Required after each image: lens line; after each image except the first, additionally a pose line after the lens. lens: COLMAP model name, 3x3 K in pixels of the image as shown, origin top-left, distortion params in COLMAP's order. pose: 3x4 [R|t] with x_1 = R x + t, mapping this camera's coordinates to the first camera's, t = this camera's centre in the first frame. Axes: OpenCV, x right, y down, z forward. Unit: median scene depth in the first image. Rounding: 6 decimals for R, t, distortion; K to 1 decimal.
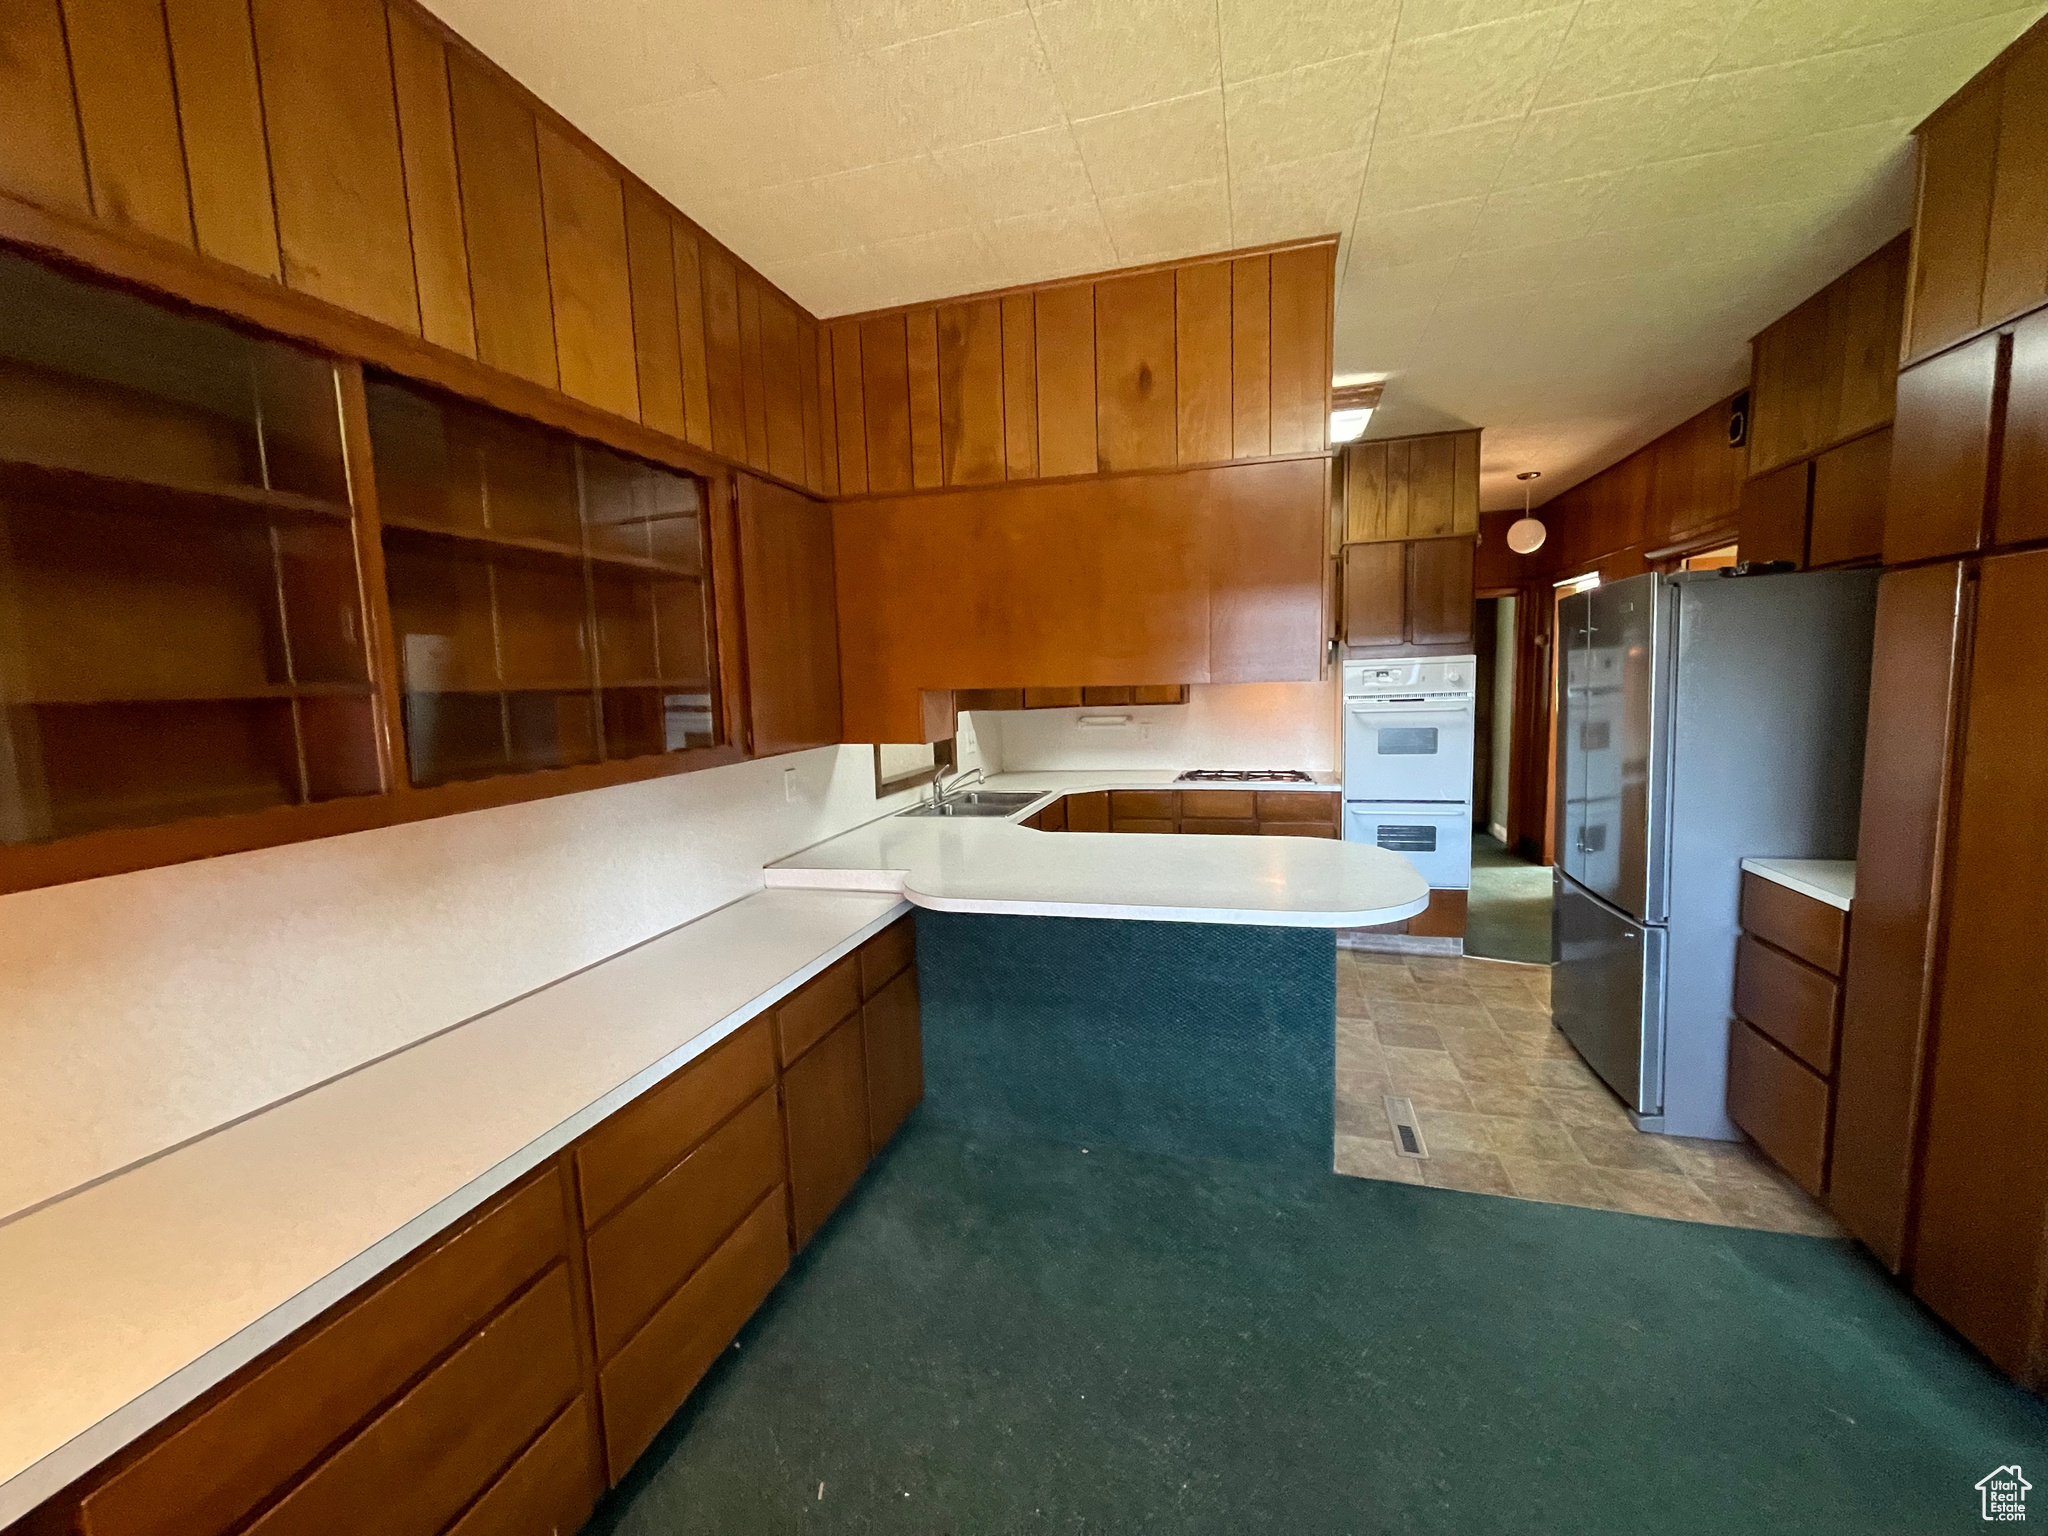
lens RADIAL K [[818.2, 0, 1024.0], [0, 818.2, 768.0], [0, 0, 1]] dist [0.001221, -0.000454]
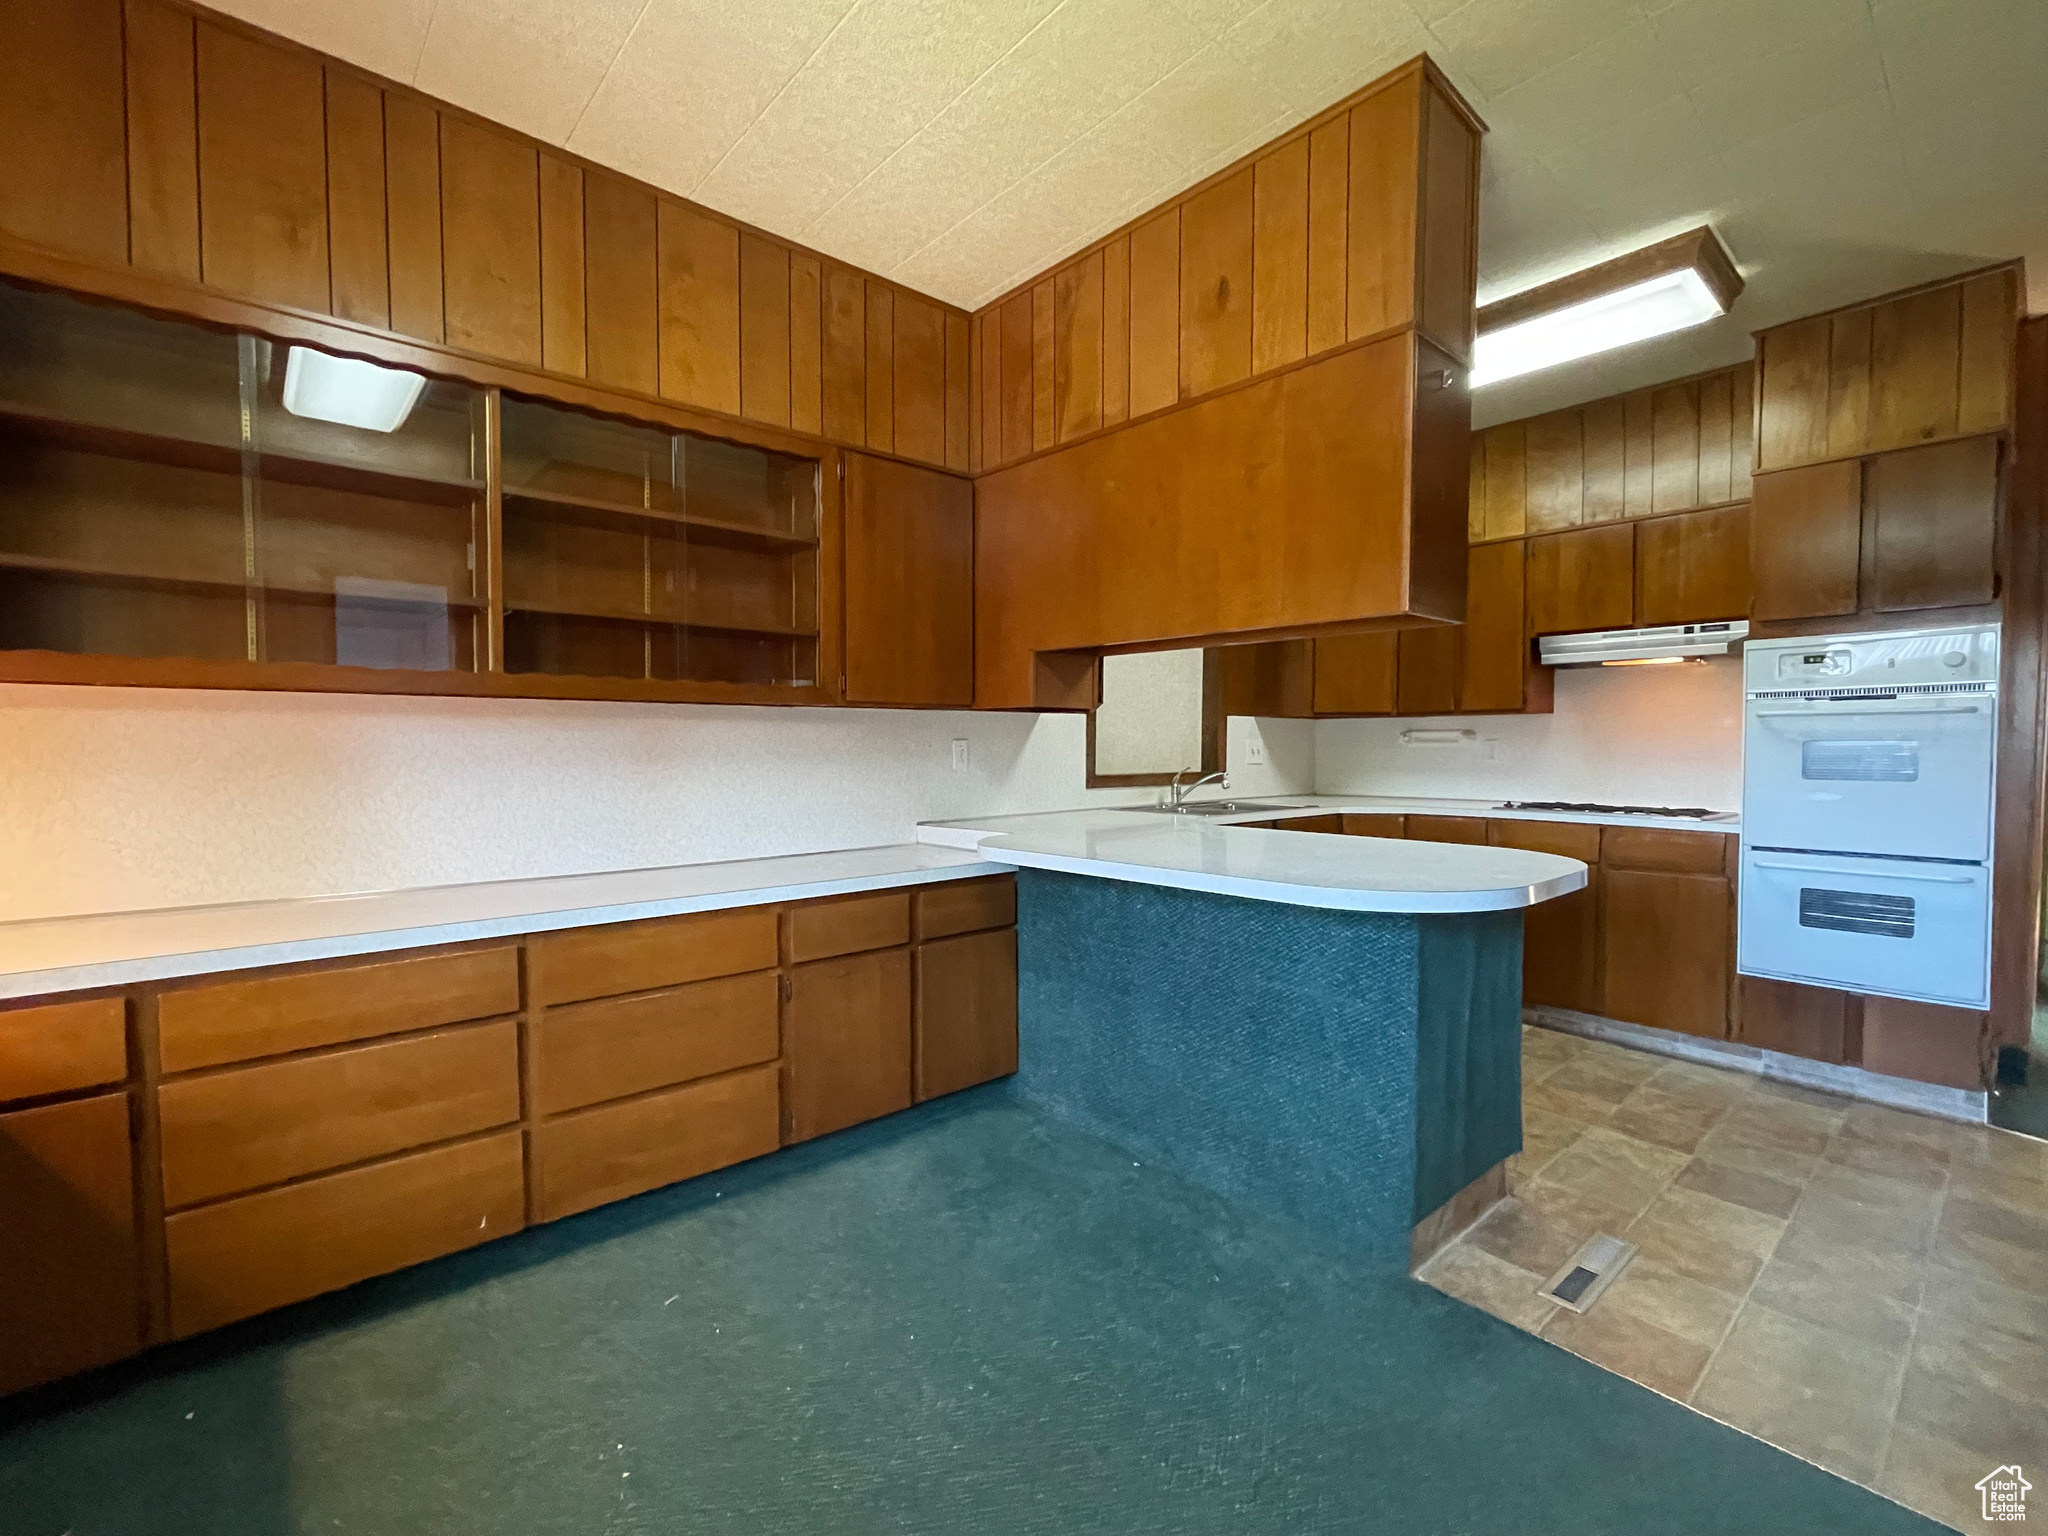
lens RADIAL K [[893.0, 0, 1024.0], [0, 893.0, 768.0], [0, 0, 1]] dist [0.000393, 0.000683]
pose [[0.844125, 0.047563, -0.534033, 0.485463], [-0.084758, 0.995370, -0.045323, 0.103043], [0.529404, 0.083522, 0.844248, 0.095762]]
